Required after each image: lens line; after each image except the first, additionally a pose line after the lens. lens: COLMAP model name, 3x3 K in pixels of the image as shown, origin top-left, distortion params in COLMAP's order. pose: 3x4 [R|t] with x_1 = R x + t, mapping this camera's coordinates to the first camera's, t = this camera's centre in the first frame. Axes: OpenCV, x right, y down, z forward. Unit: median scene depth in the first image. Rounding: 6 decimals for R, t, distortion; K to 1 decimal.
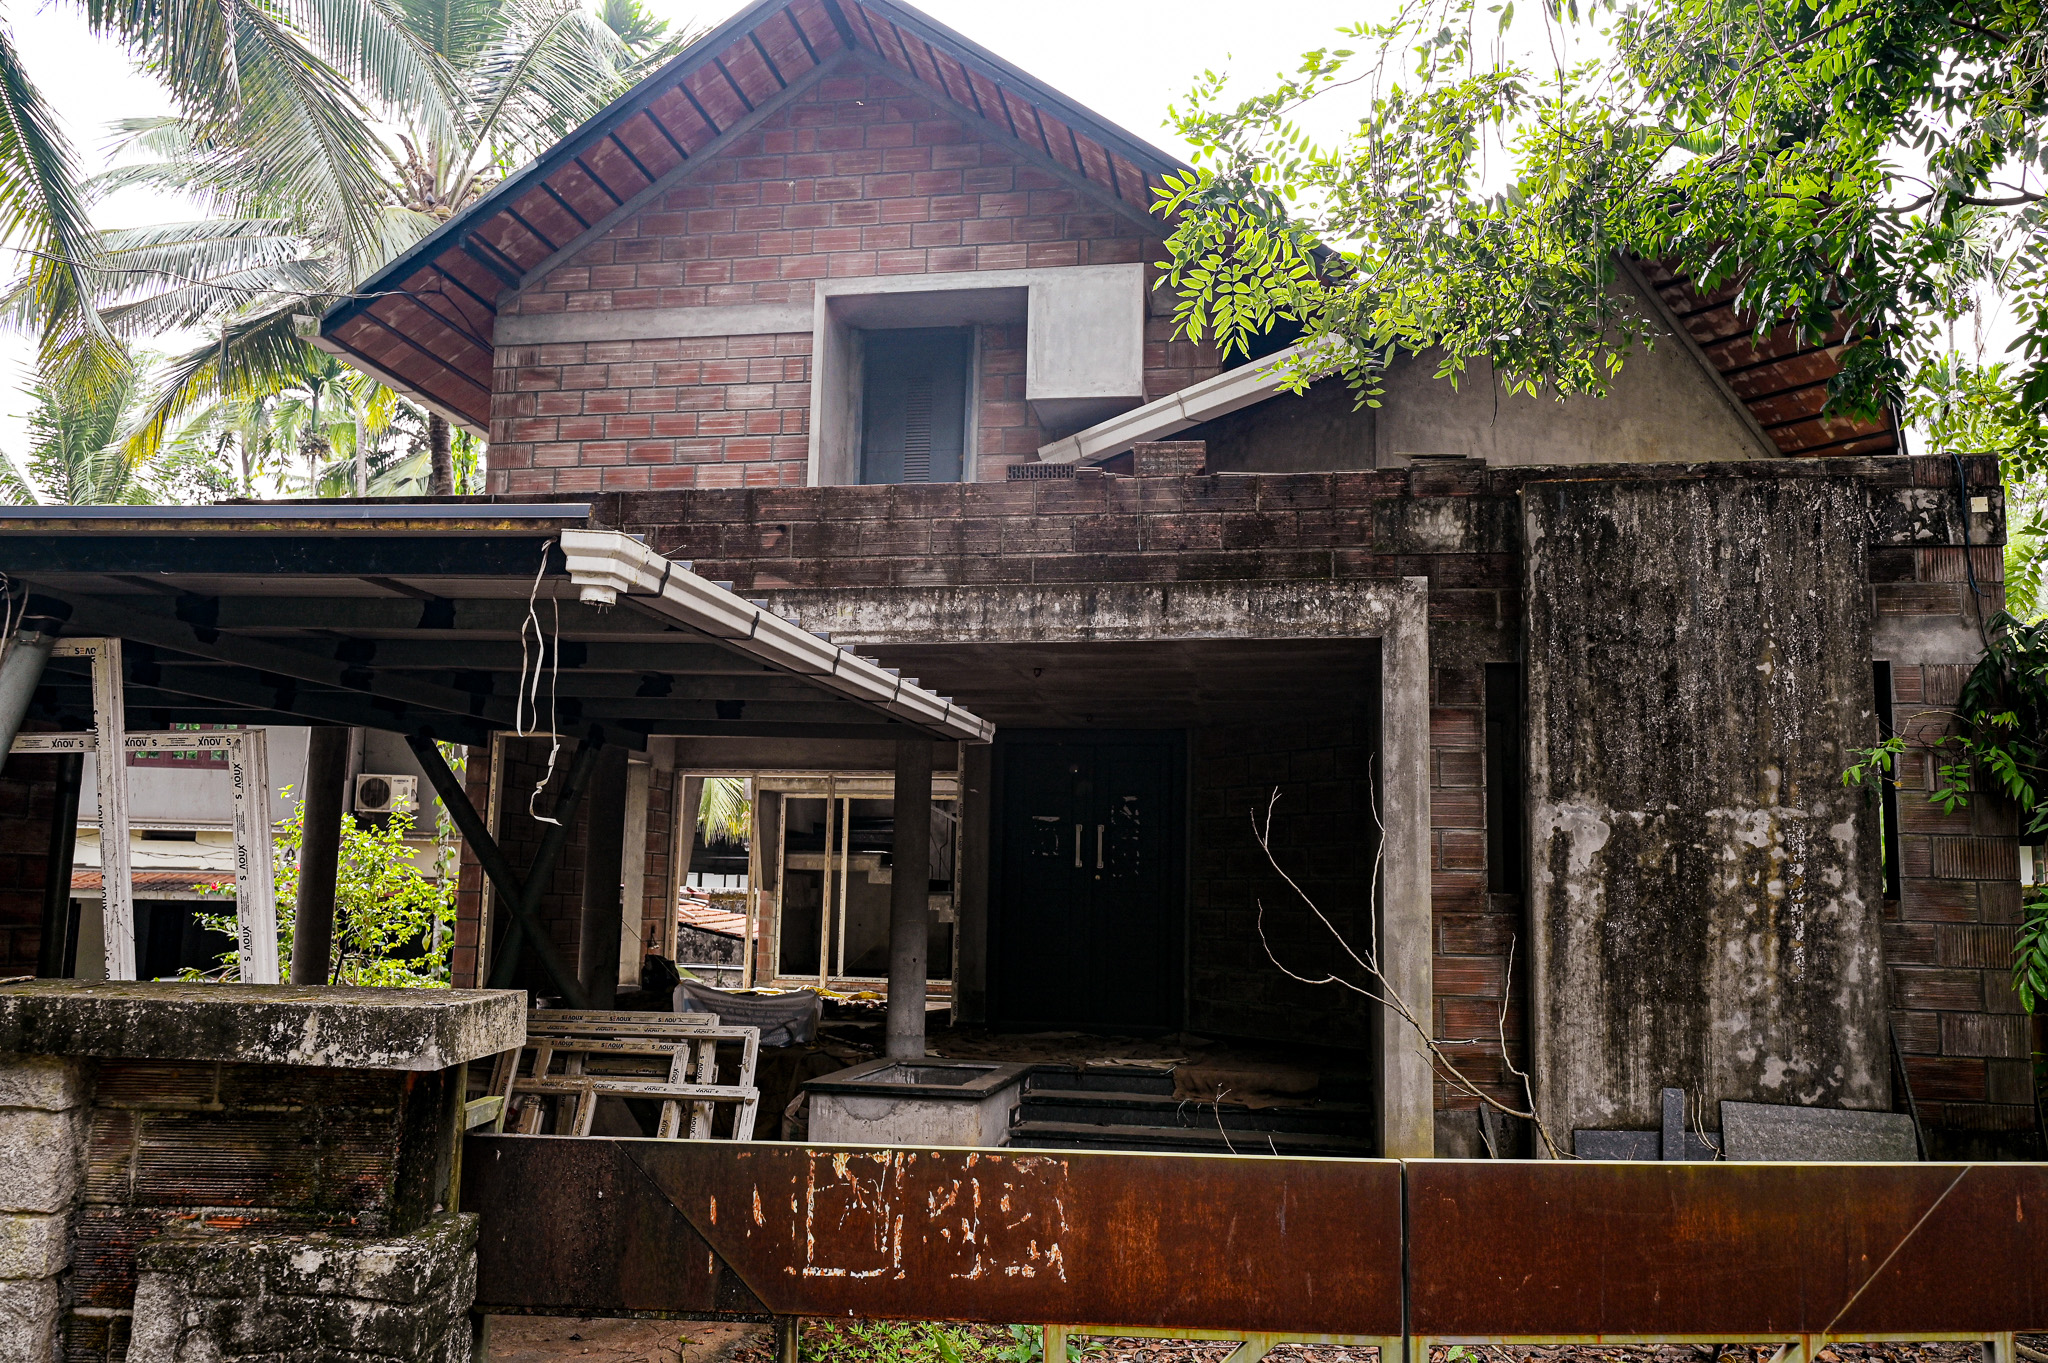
lens RADIAL K [[1636.8, 0, 1029.1], [0, 1636.8, 684.5], [0, 0, 1]] dist [0.003137, -0.008592]
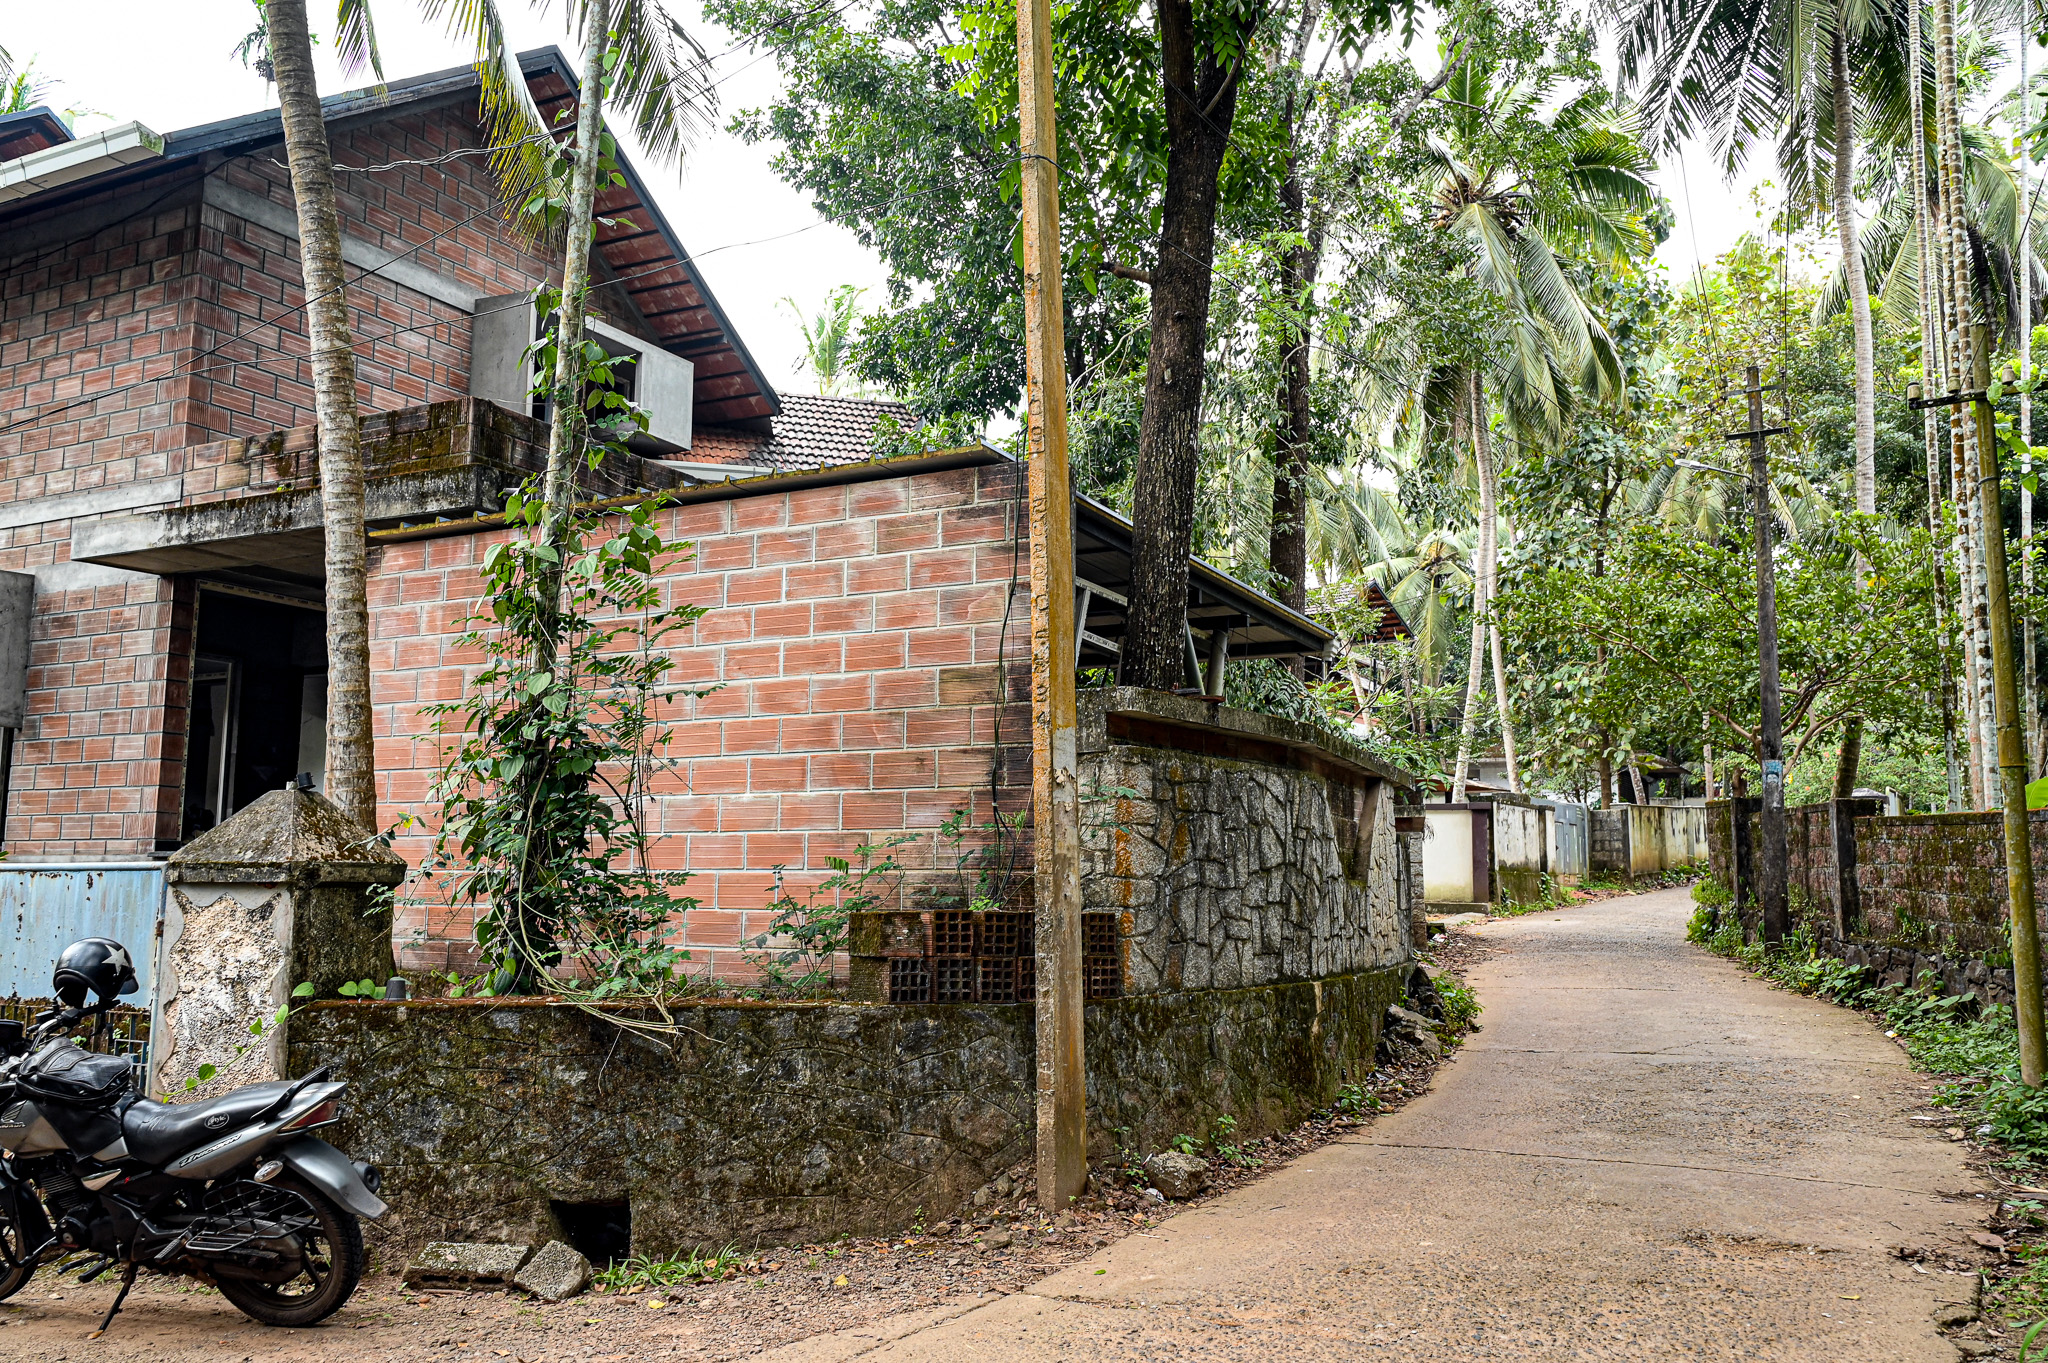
lens RADIAL K [[1636.8, 0, 1029.1], [0, 1636.8, 684.5], [0, 0, 1]] dist [0.003137, -0.008592]
pose [[0.282046, 0.104847, 0.953655, -1.160972], [-0.119297, 0.990129, -0.073575, 0.106969], [-0.951955, -0.093017, 0.291770, 0.197485]]
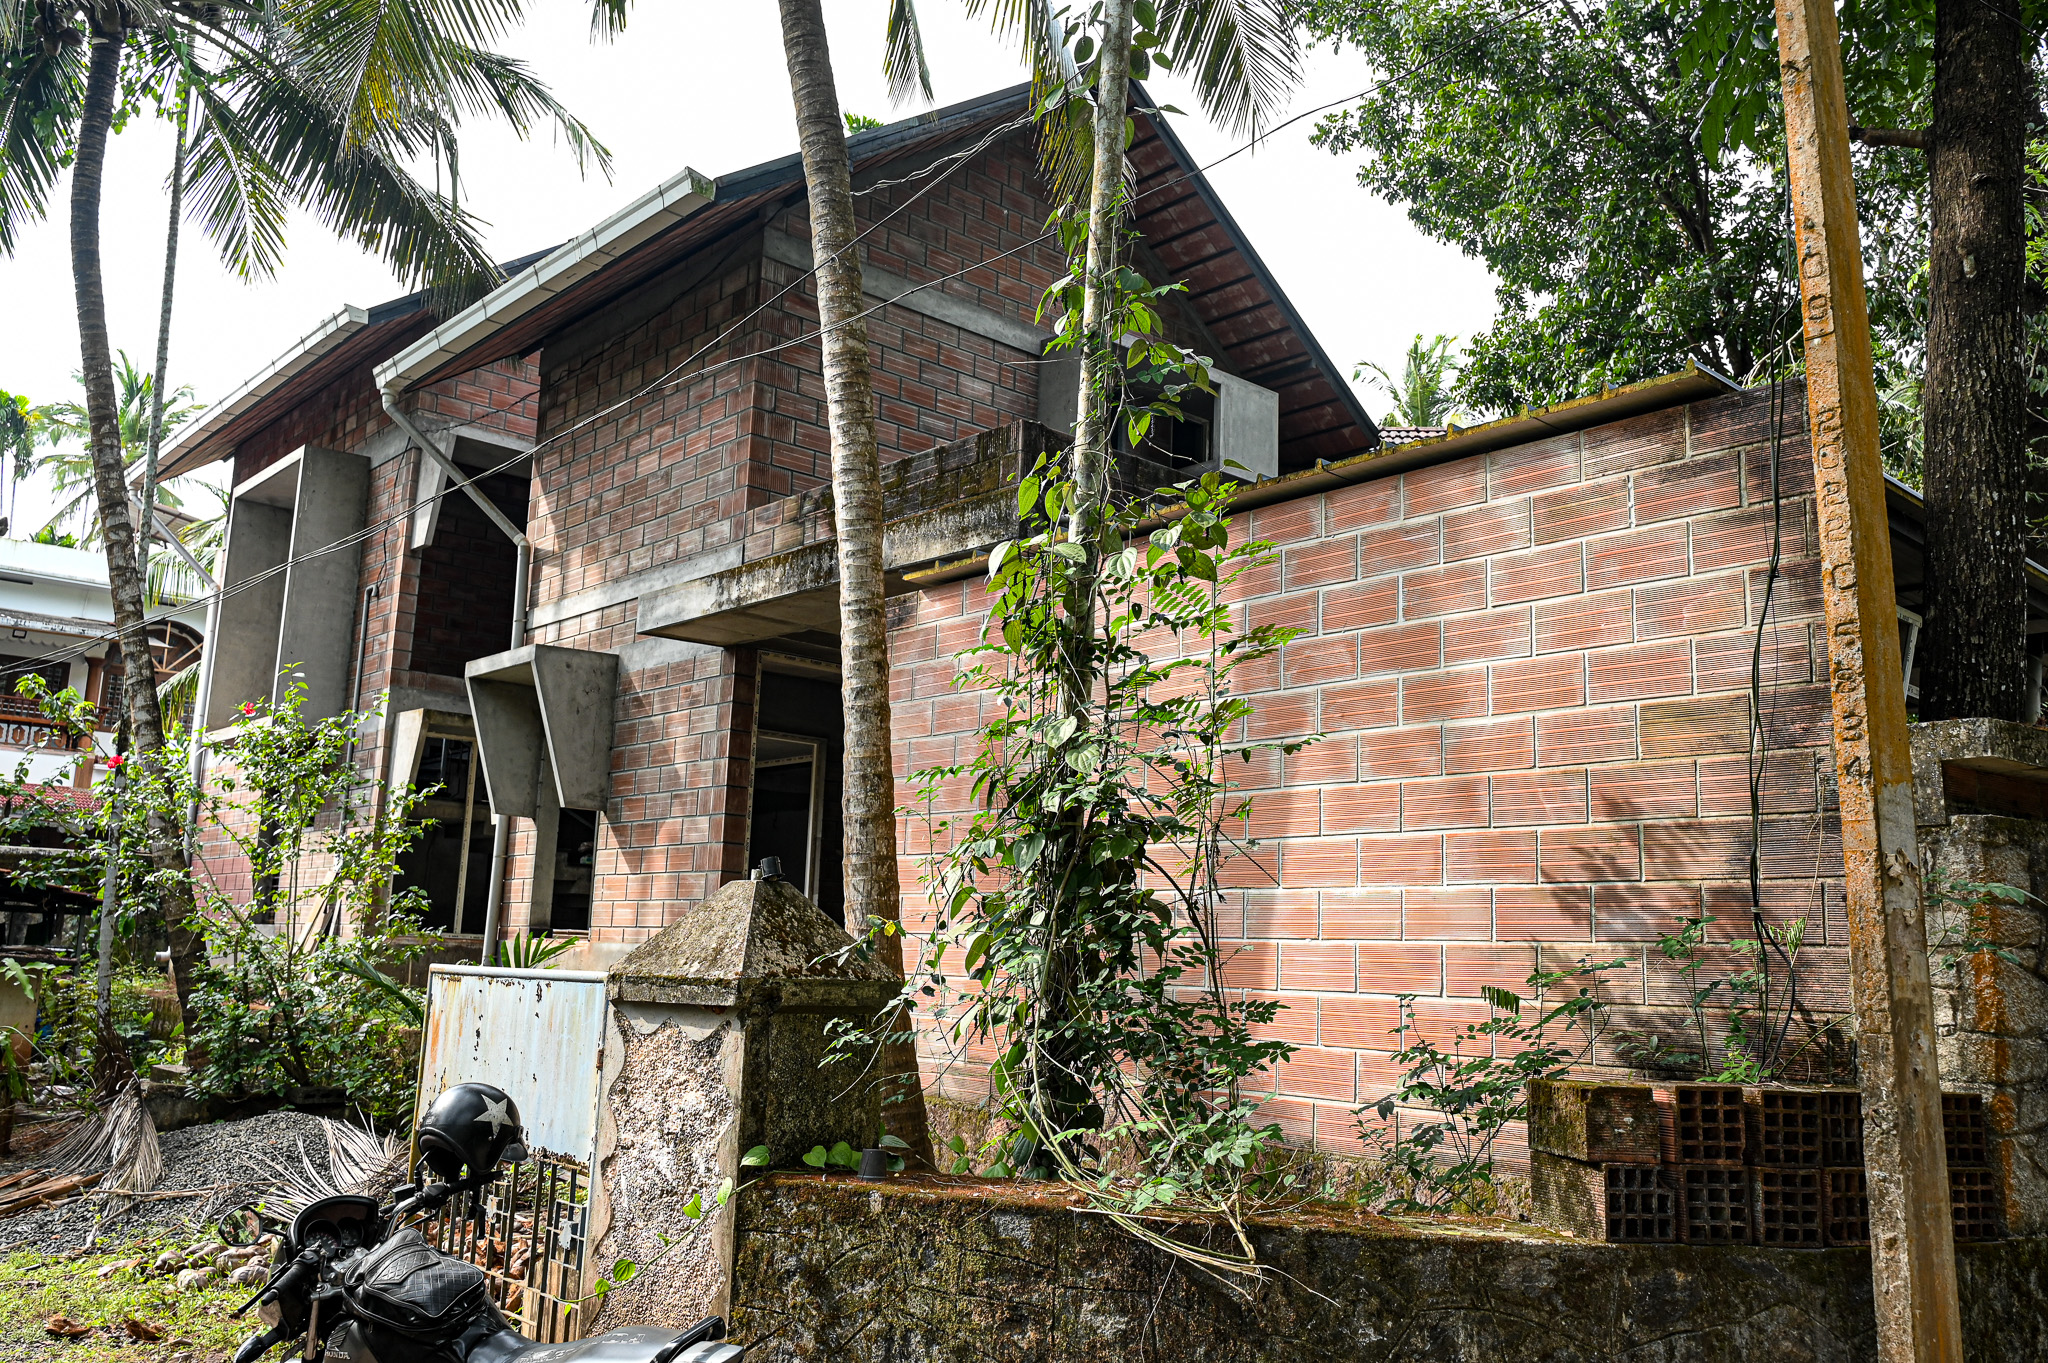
lens RADIAL K [[1636.8, 0, 1029.1], [0, 1636.8, 684.5], [0, 0, 1]] dist [0.003137, -0.008592]
pose [[0.603092, 0.138034, 0.785638, -0.992337], [-0.120755, 0.989361, -0.081130, 0.107255], [-0.788479, -0.045940, 0.613344, 0.283633]]
